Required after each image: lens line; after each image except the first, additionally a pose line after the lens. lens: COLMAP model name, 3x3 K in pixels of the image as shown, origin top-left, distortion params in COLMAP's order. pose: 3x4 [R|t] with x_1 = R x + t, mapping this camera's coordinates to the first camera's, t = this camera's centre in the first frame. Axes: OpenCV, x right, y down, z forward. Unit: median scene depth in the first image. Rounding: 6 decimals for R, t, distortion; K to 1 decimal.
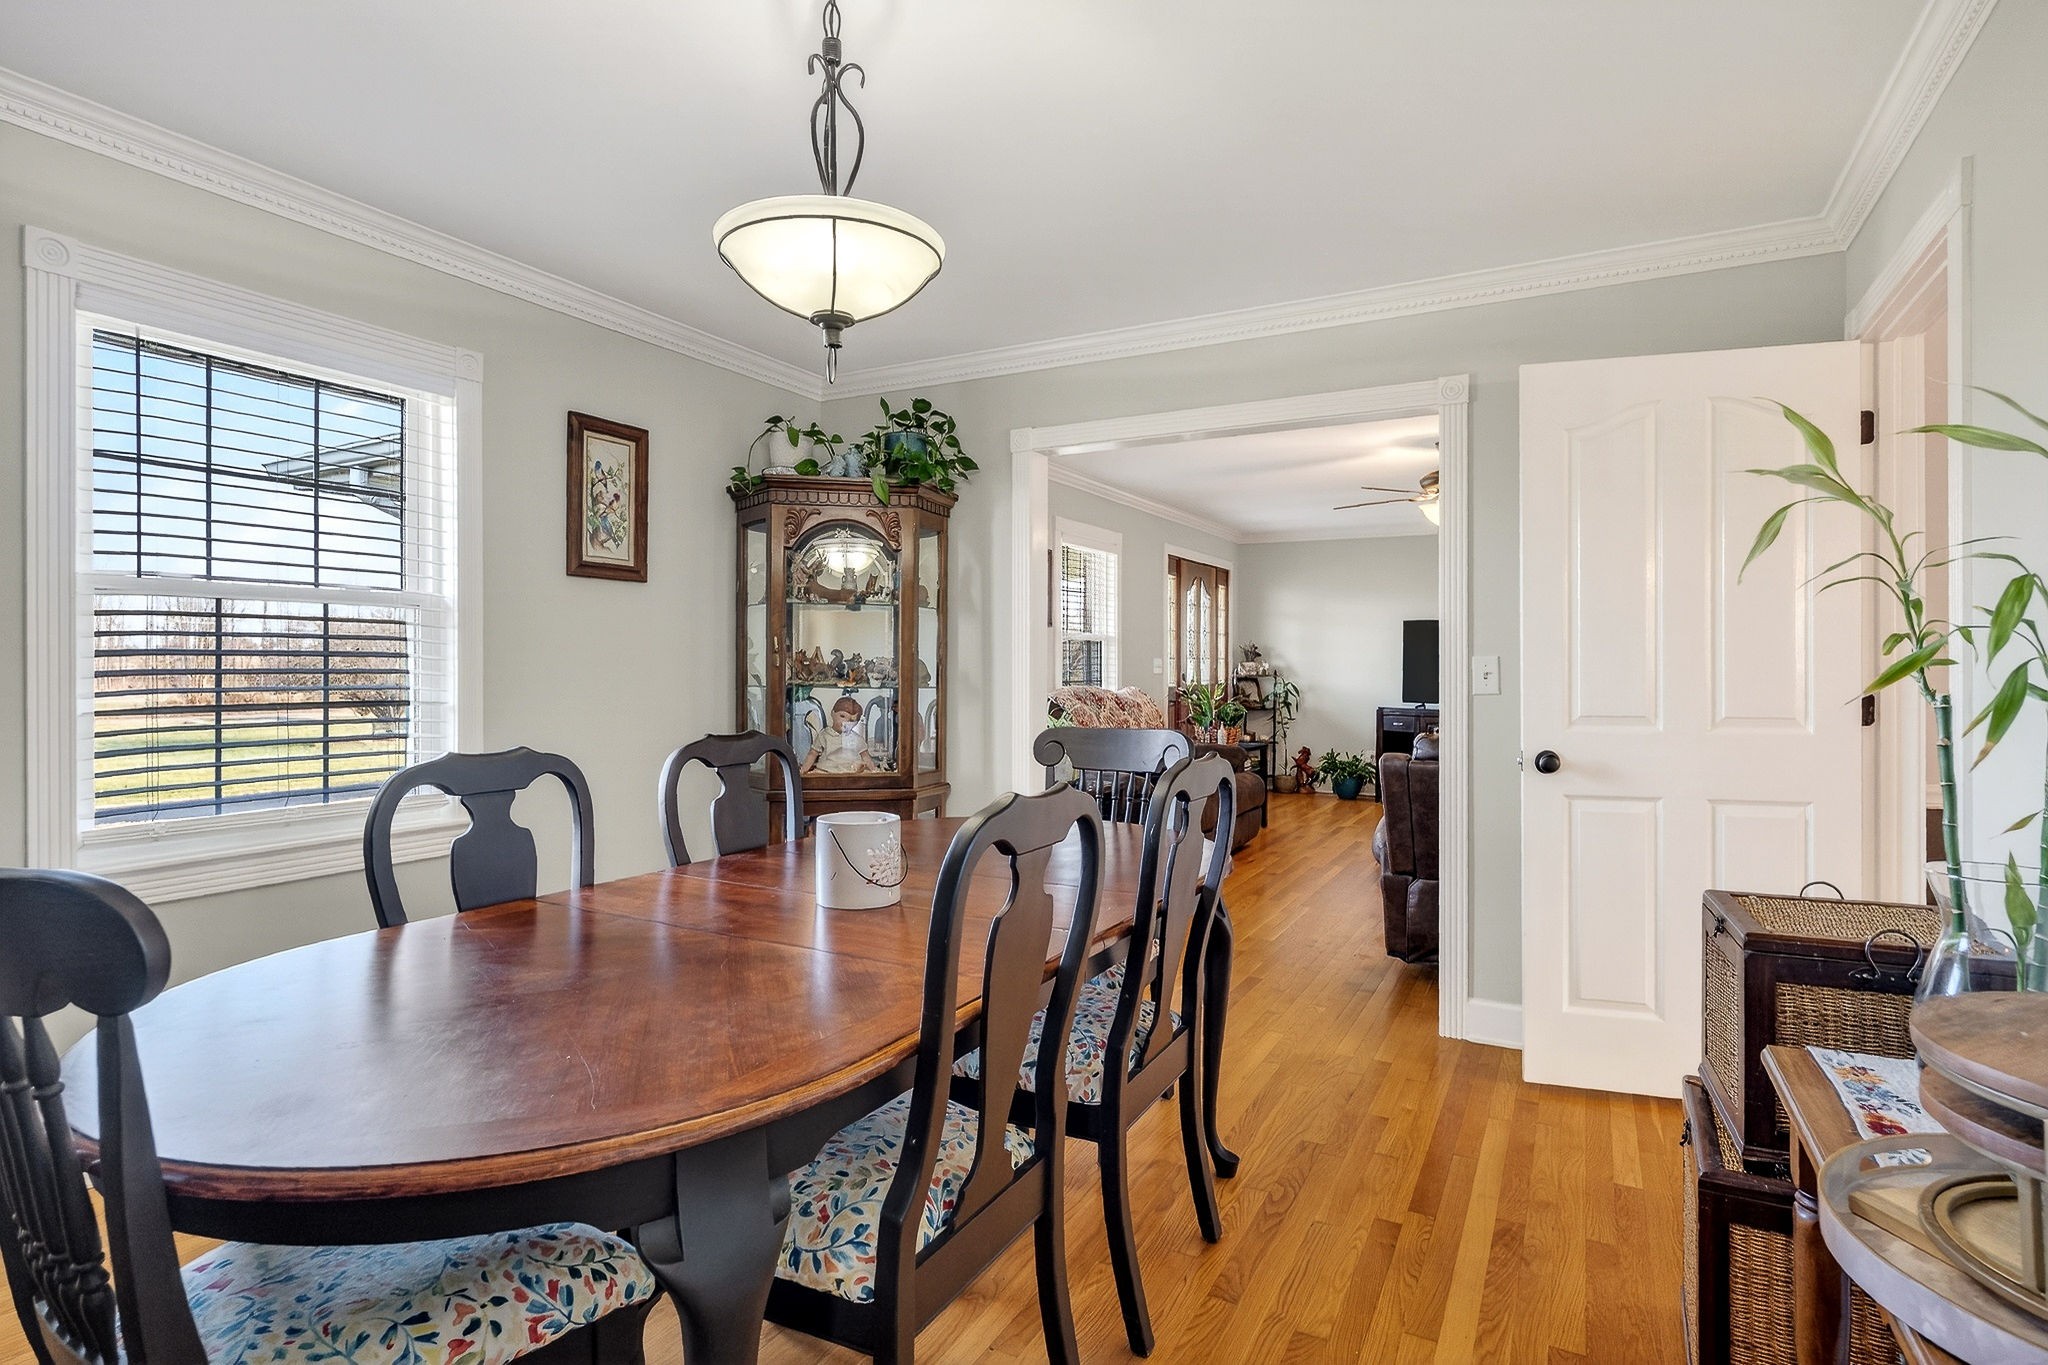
lens RADIAL K [[1089.6, 0, 1034.1], [0, 1089.6, 673.6], [0, 0, 1]] dist [-0.005521, -0.002011]
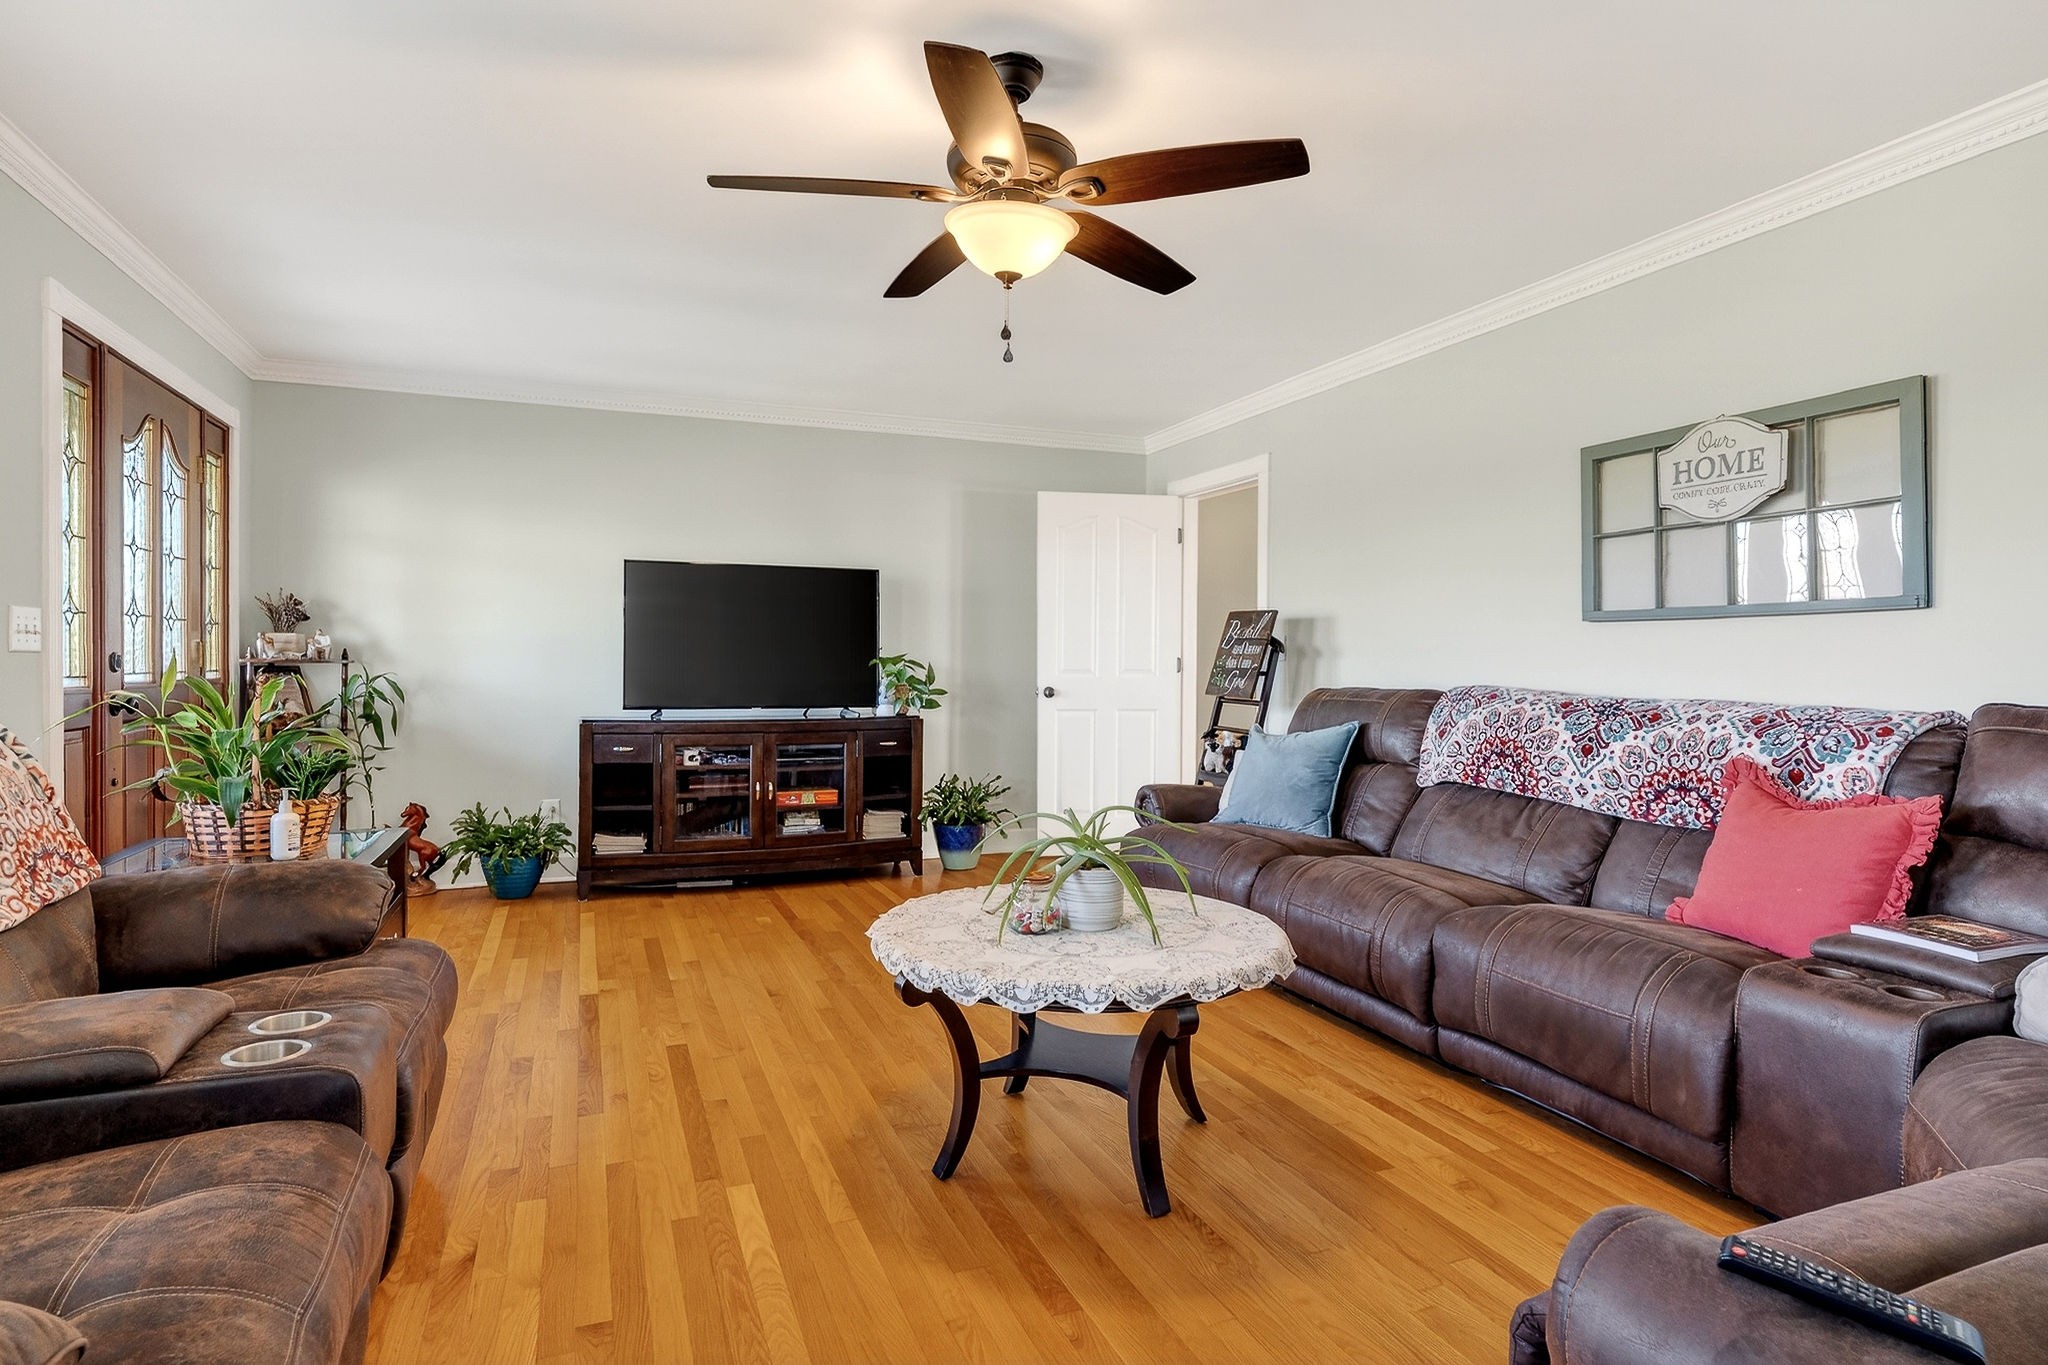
lens RADIAL K [[1089.6, 0, 1017.4], [0, 1089.6, 666.9], [0, 0, 1]] dist [-0.005521, -0.002011]
pose [[0.651561, -0.002356, 0.758592, 0.050662], [0.002456, 0.999996, 0.000996, 0.005031], [-0.758592, 0.001214, 0.651565, 0.471846]]
